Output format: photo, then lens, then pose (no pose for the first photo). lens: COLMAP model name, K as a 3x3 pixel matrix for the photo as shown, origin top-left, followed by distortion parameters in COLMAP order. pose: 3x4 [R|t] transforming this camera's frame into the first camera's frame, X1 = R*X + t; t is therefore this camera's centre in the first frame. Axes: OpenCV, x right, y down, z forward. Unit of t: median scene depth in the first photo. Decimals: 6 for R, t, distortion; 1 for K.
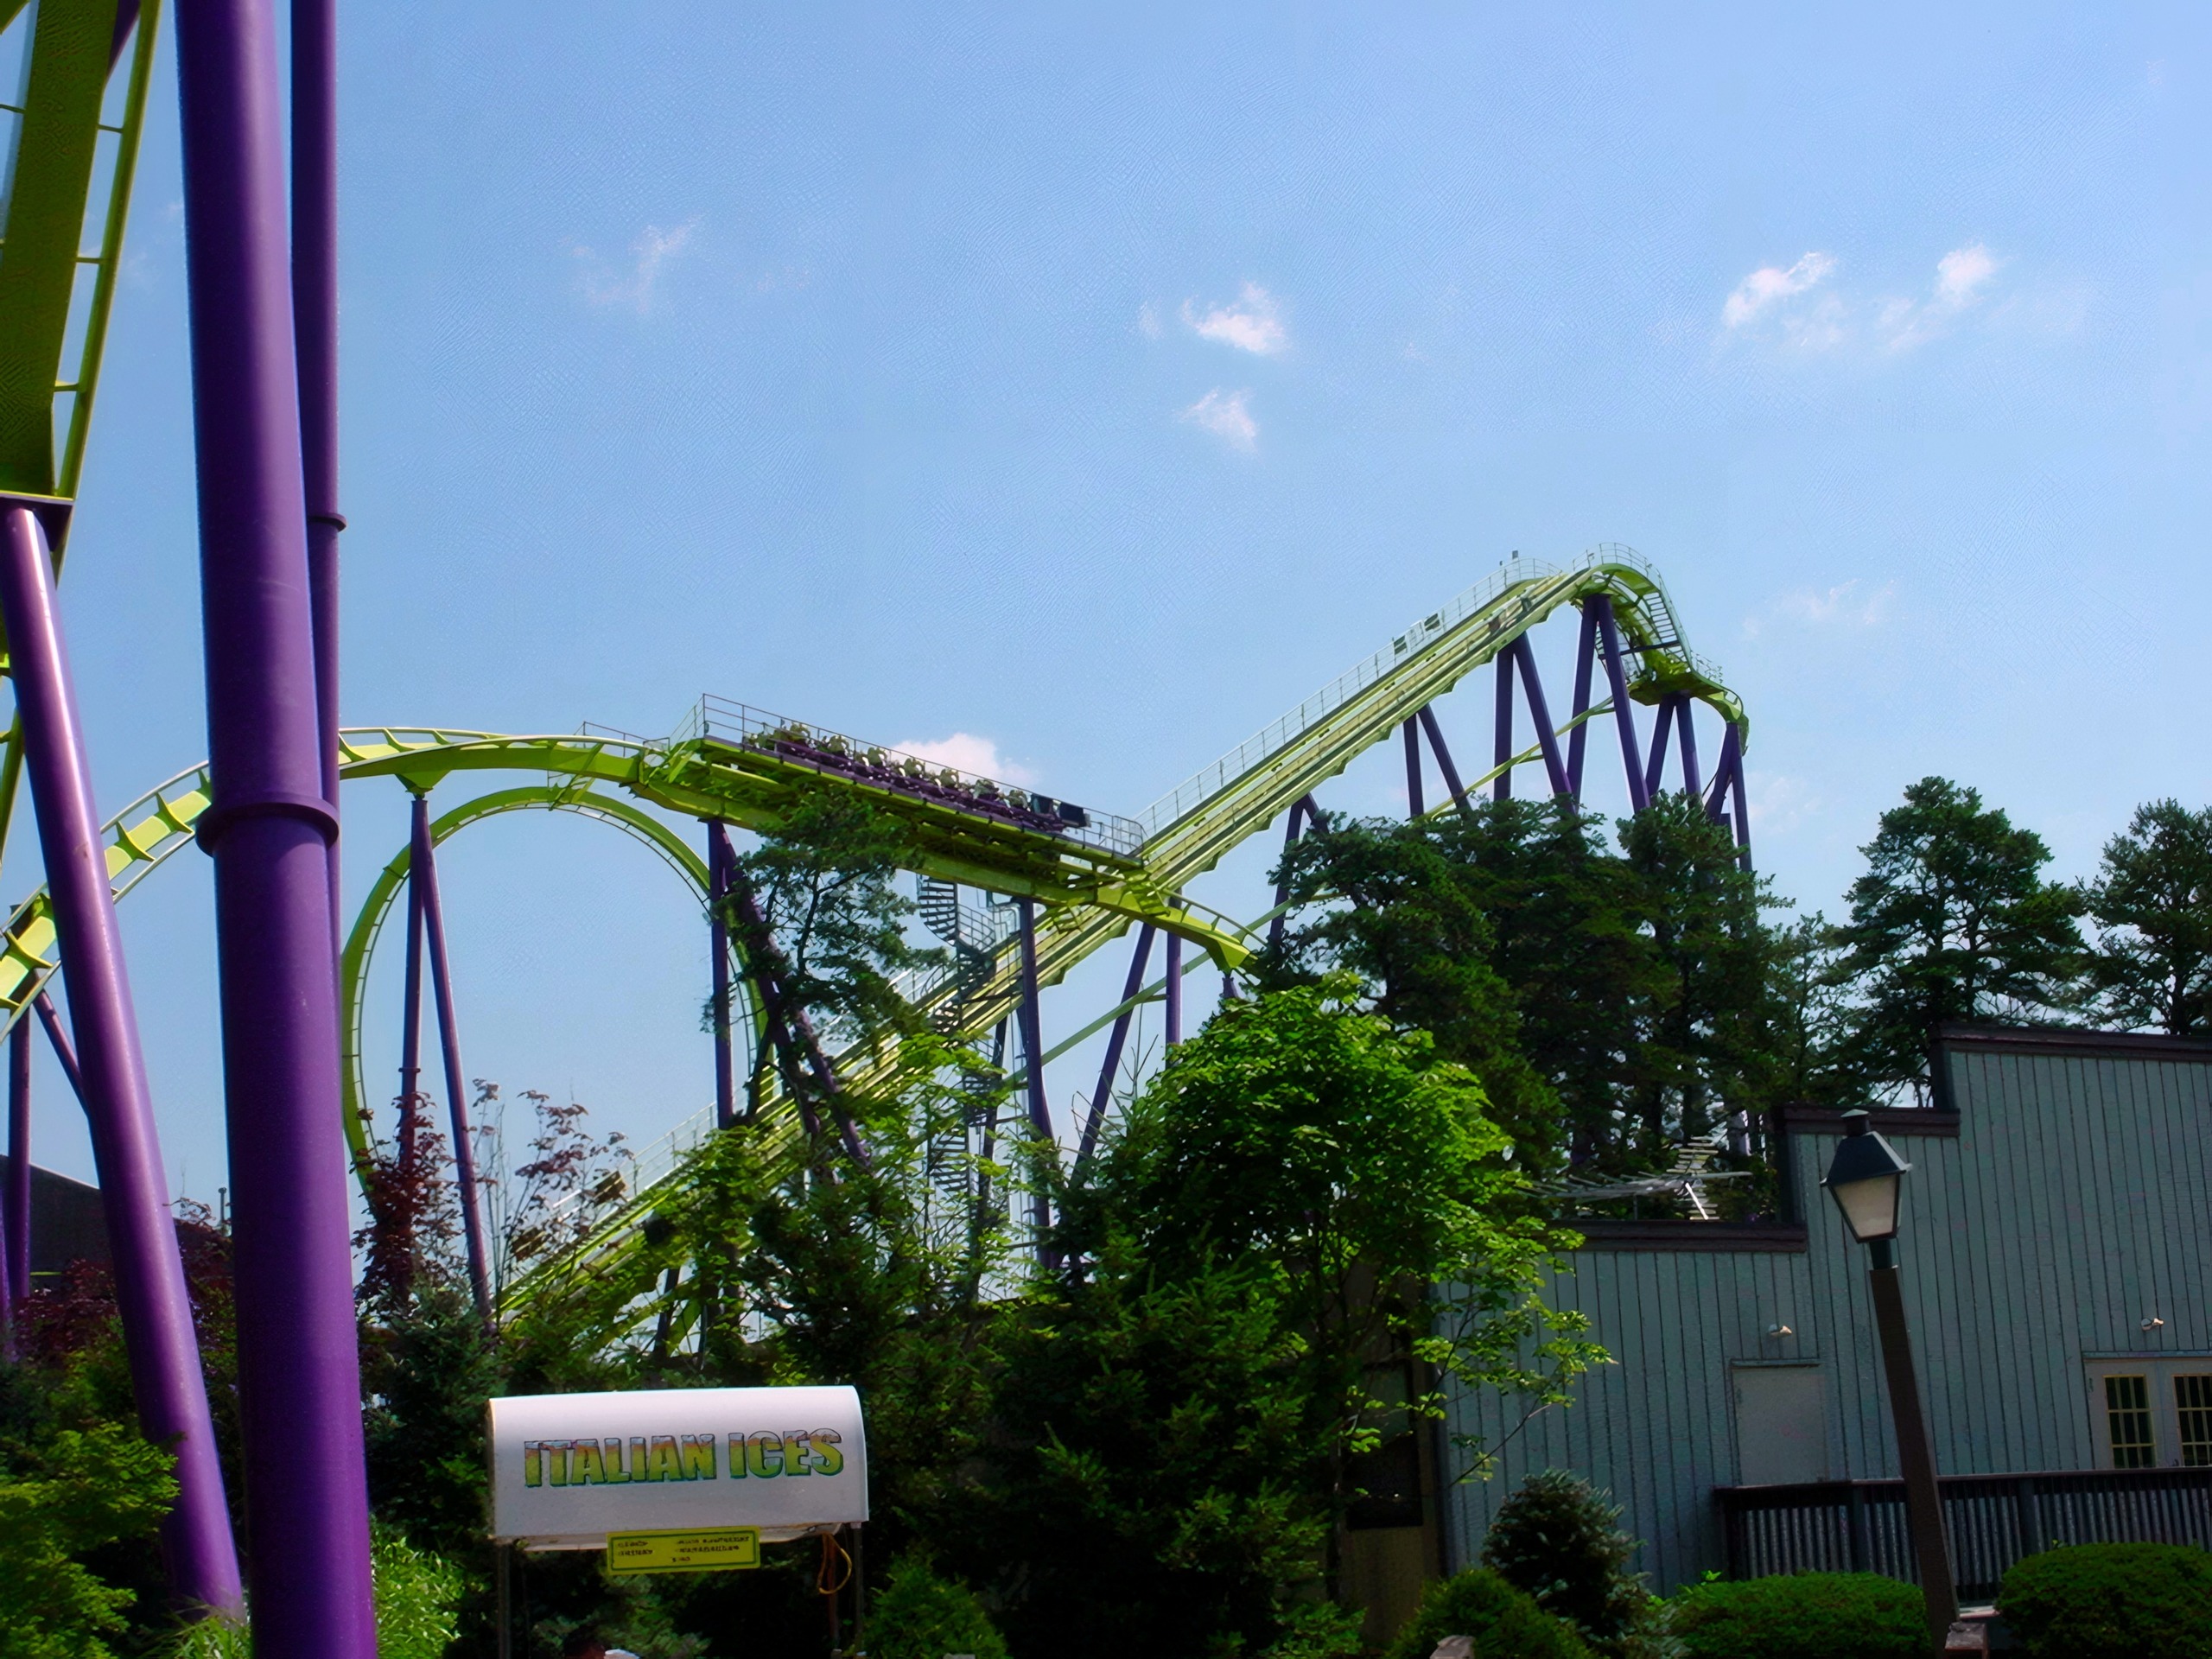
lens RADIAL K [[3480.2, 0, 1110.3], [0, 3480.2, 778.9], [0, 0, 1]] dist [-0.146135, 0.661876]
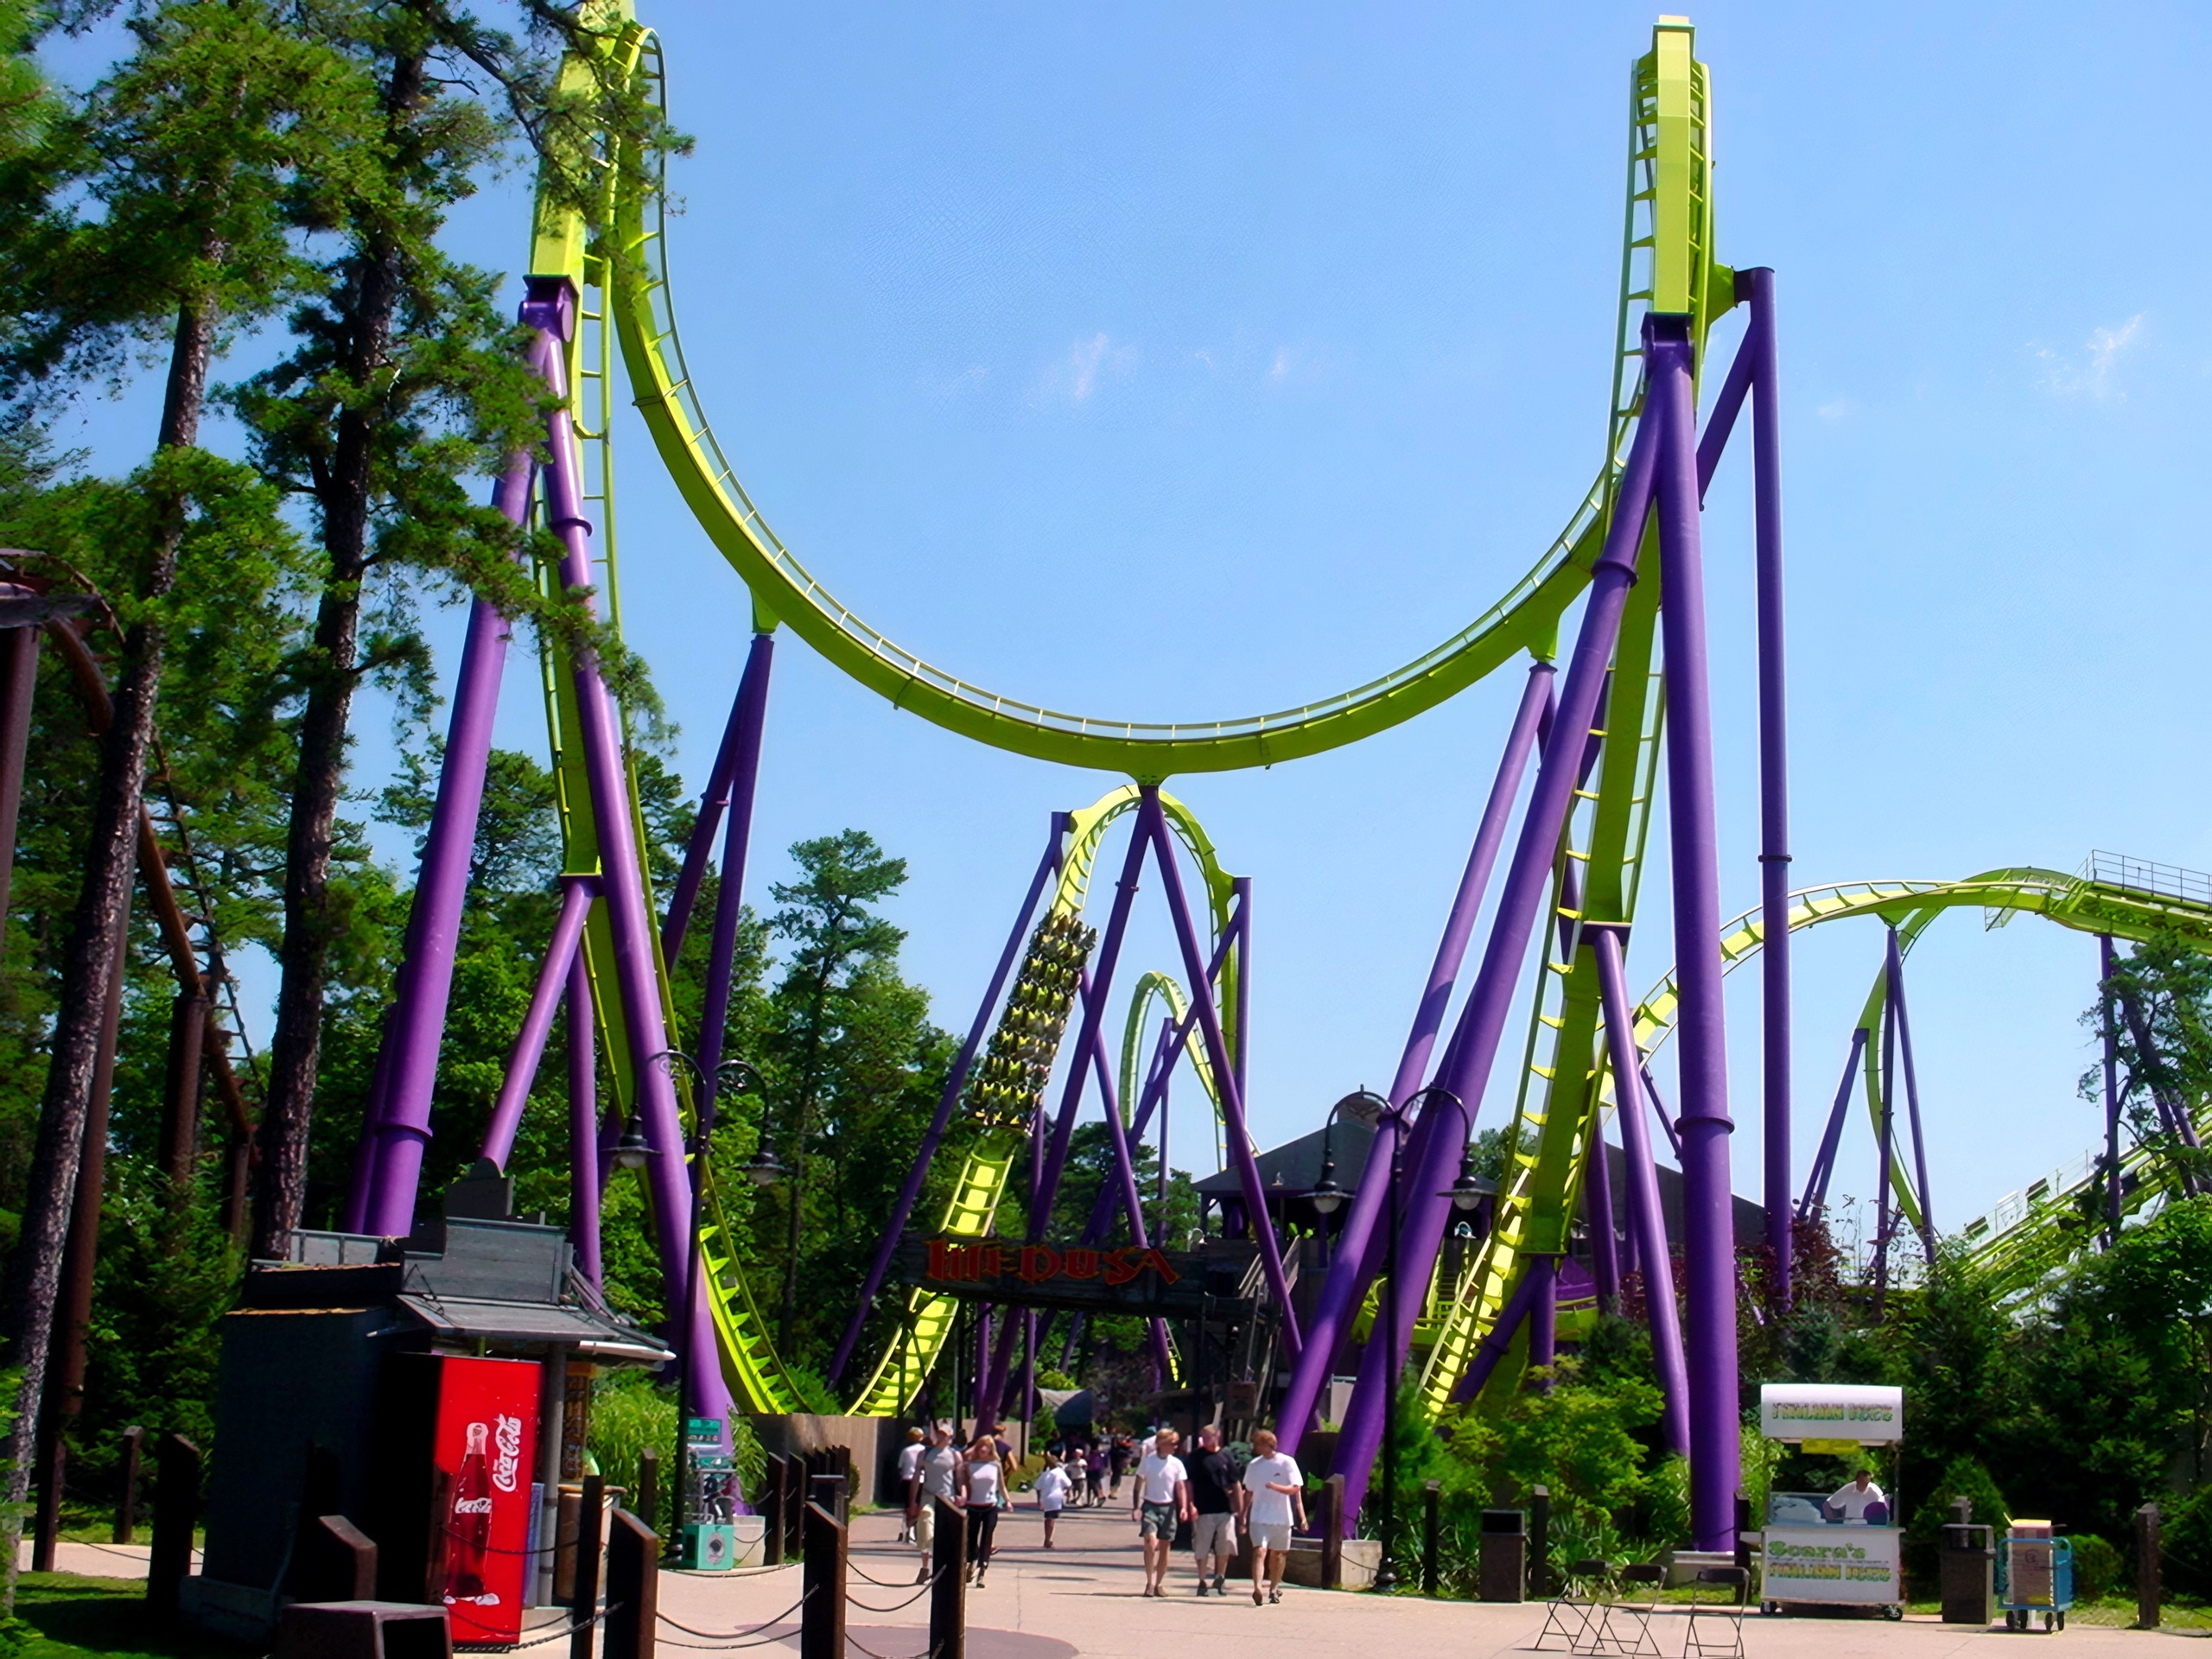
lens RADIAL K [[2822.6, 0, 1100.9], [0, 2822.6, 794.5], [0, 0, 1]] dist [-0.215919, 0.274638]
pose [[0.877844, -0.018179, -0.478601, 0.063630], [0.016147, 0.999835, -0.008362, -0.042075], [0.478674, -0.000388, 0.877993, -0.177006]]
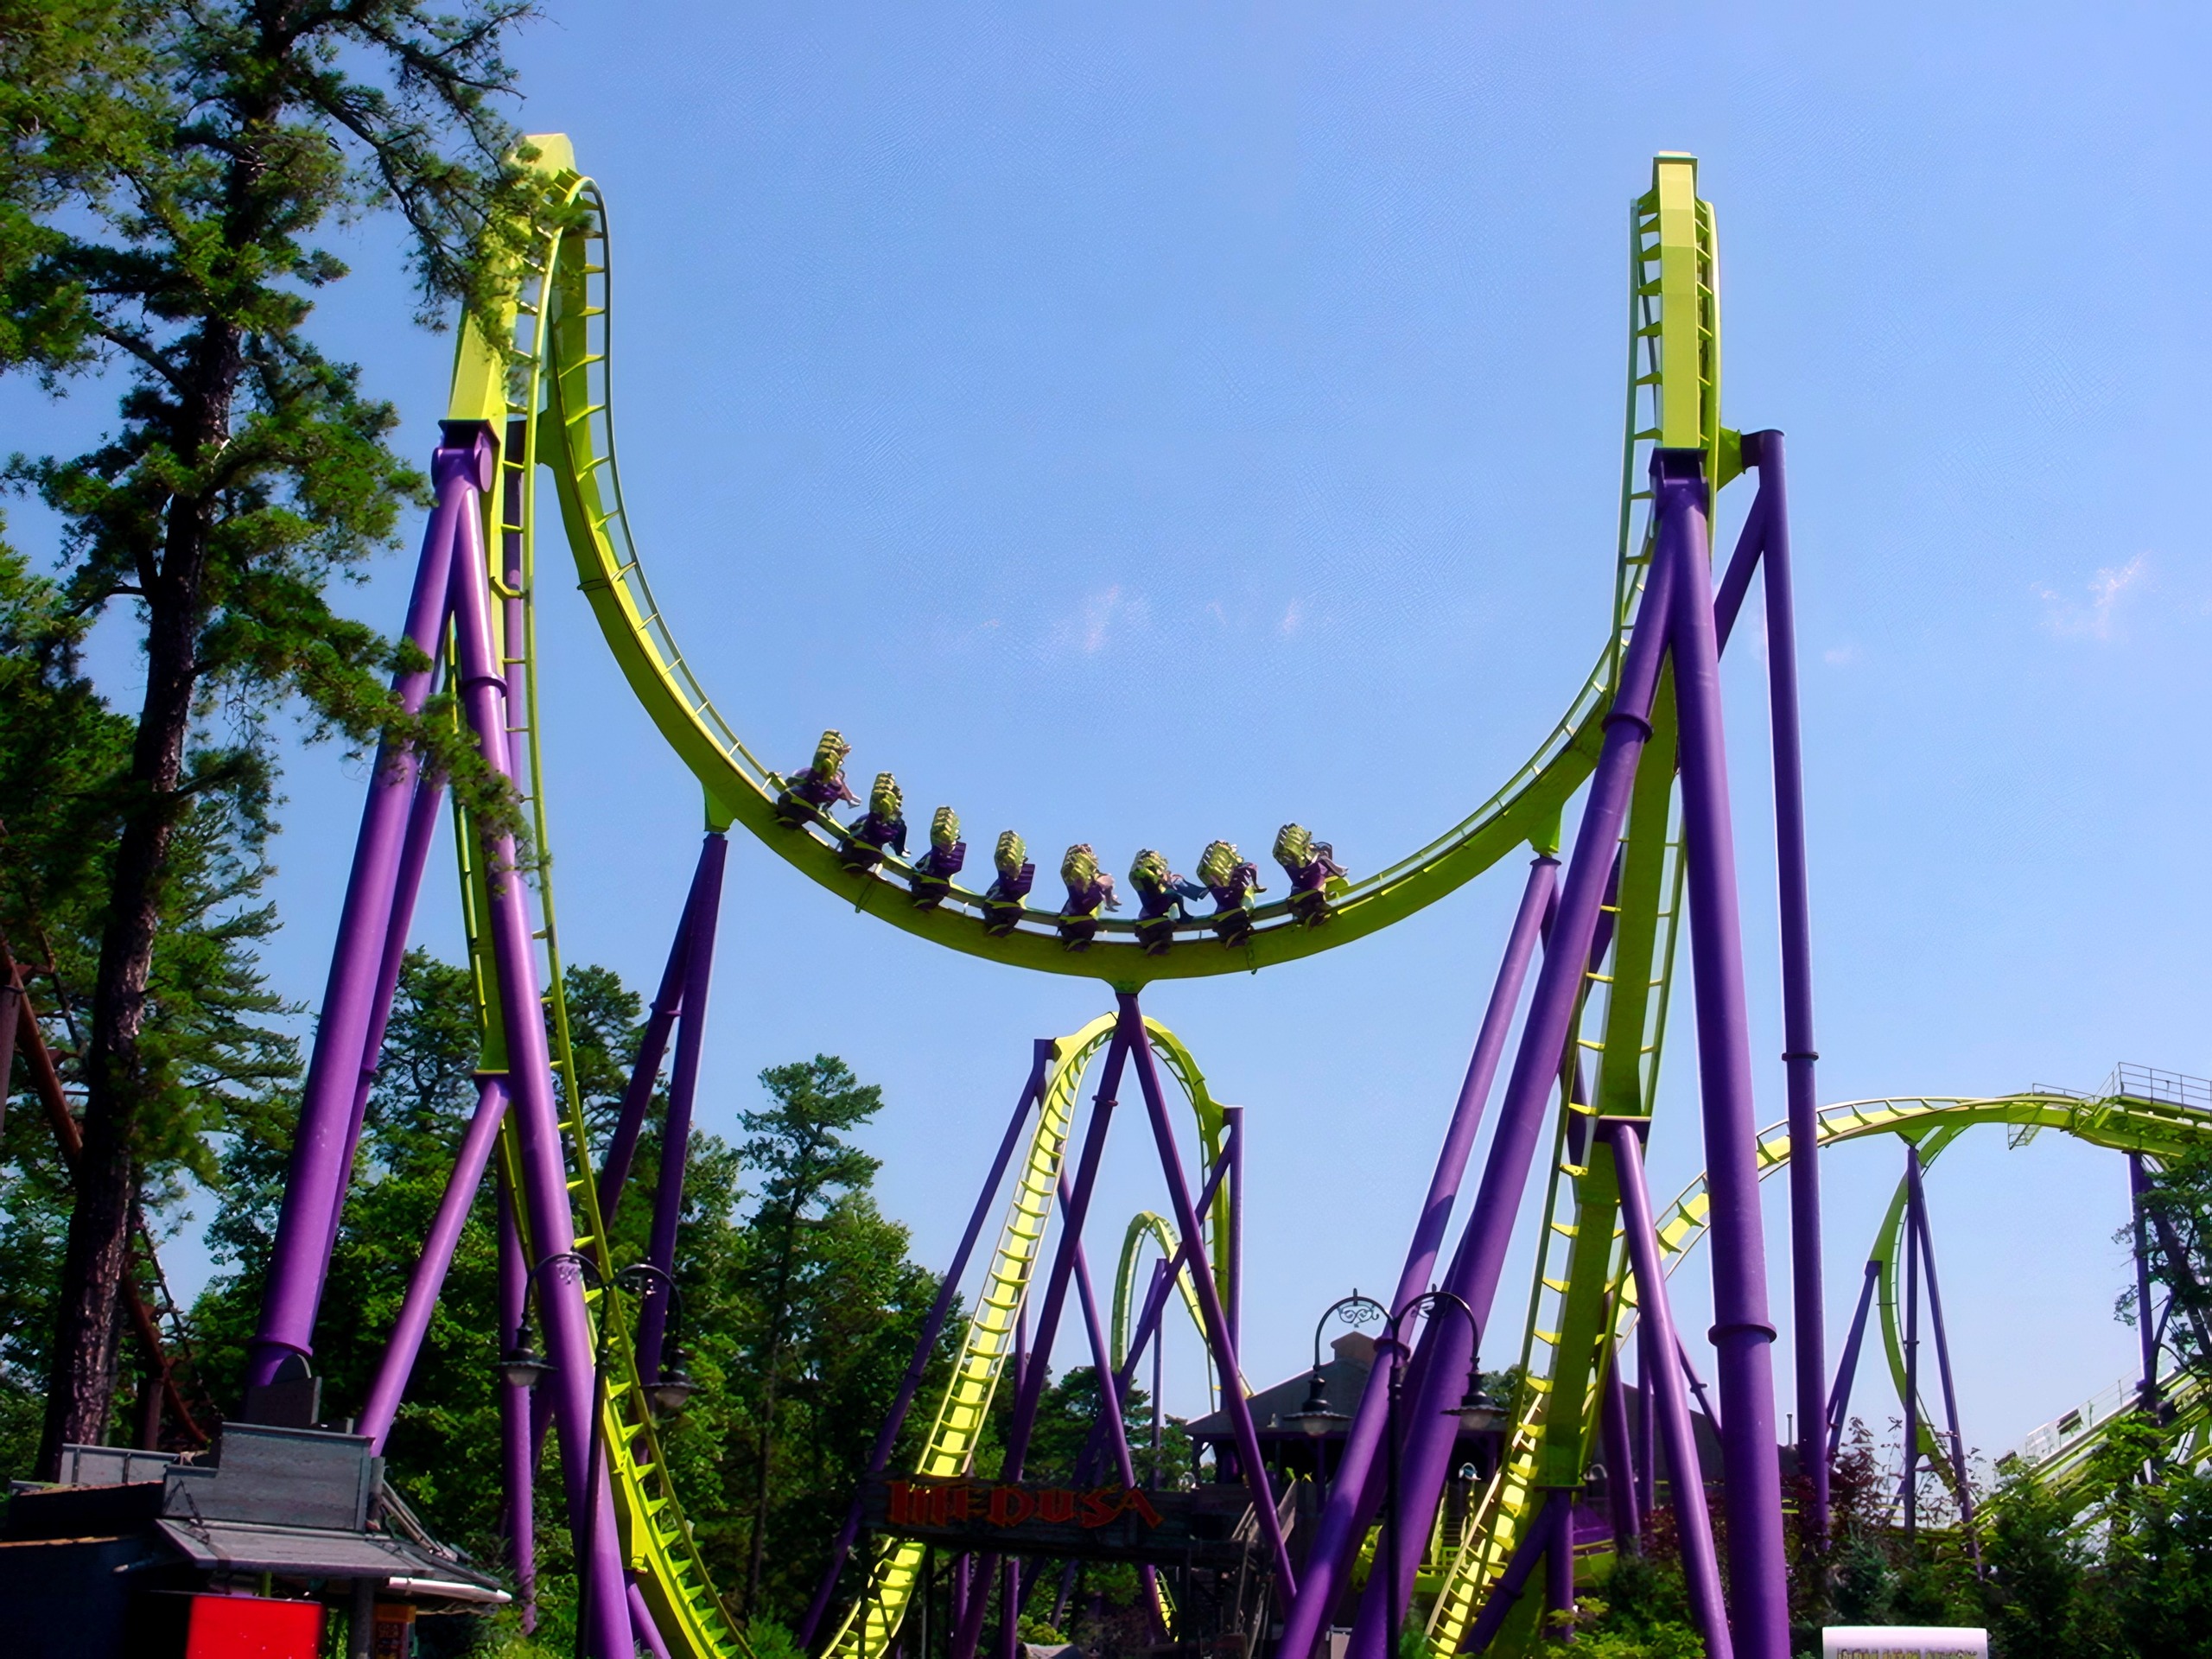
lens RADIAL K [[2822.6, 0, 1100.9], [0, 2822.6, 794.5], [0, 0, 1]] dist [-0.215919, 0.274638]
pose [[0.878414, -0.066106, -0.473306, 0.047249], [0.023040, 0.995093, -0.096222, -0.032802], [0.477345, 0.073618, 0.875627, -0.137584]]
